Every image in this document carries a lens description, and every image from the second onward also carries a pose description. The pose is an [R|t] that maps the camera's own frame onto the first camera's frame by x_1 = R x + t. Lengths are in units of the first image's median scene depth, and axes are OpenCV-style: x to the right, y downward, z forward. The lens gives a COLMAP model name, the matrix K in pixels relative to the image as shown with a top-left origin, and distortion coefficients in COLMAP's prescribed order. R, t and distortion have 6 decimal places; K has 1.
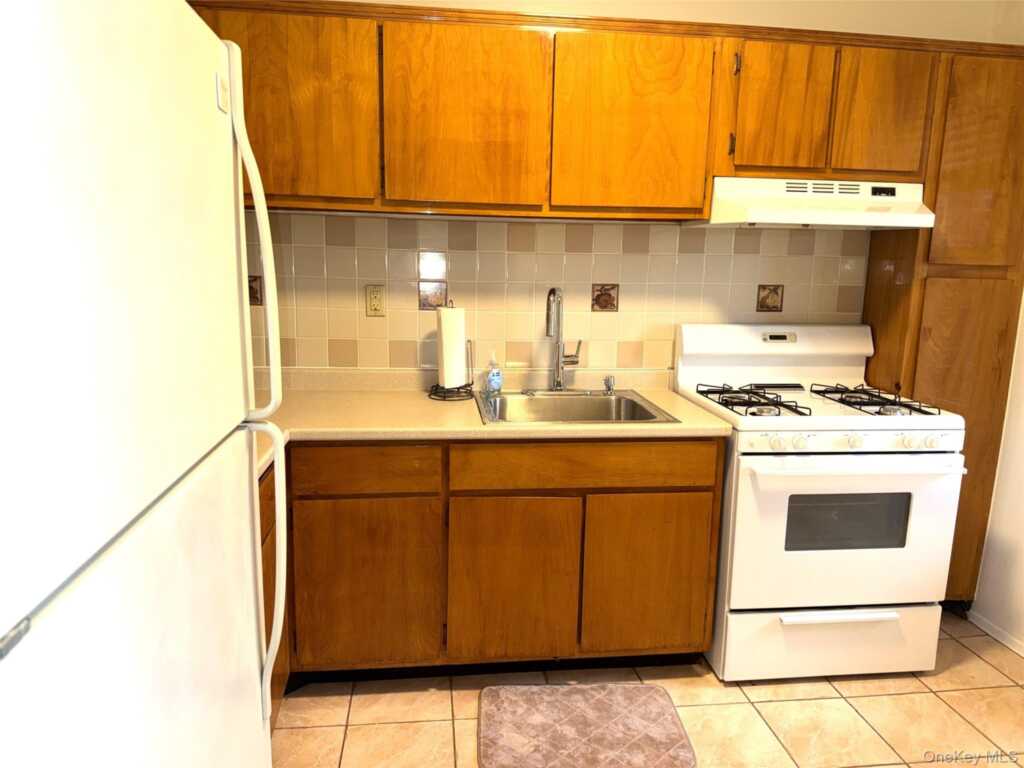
lens RADIAL K [[712.9, 0, 512.0], [0, 712.9, 384.0], [0, 0, 1]] dist [0.000843, -0.002567]
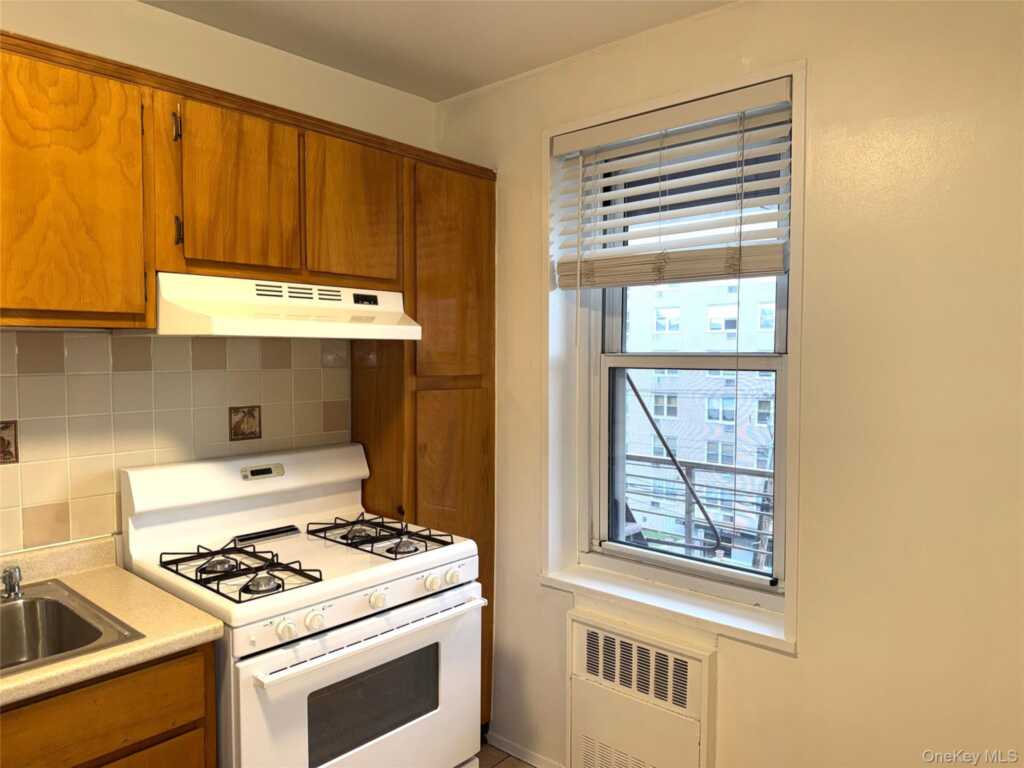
lens RADIAL K [[722.2, 0, 508.0], [0, 722.2, 384.3], [0, 0, 1]] dist [0.080669, -0.105855]
pose [[0.745603, -0.050816, 0.664451, 0.047636], [0.134350, 0.988077, -0.075192, -0.073374], [-0.652707, 0.145332, 0.743540, 0.227581]]
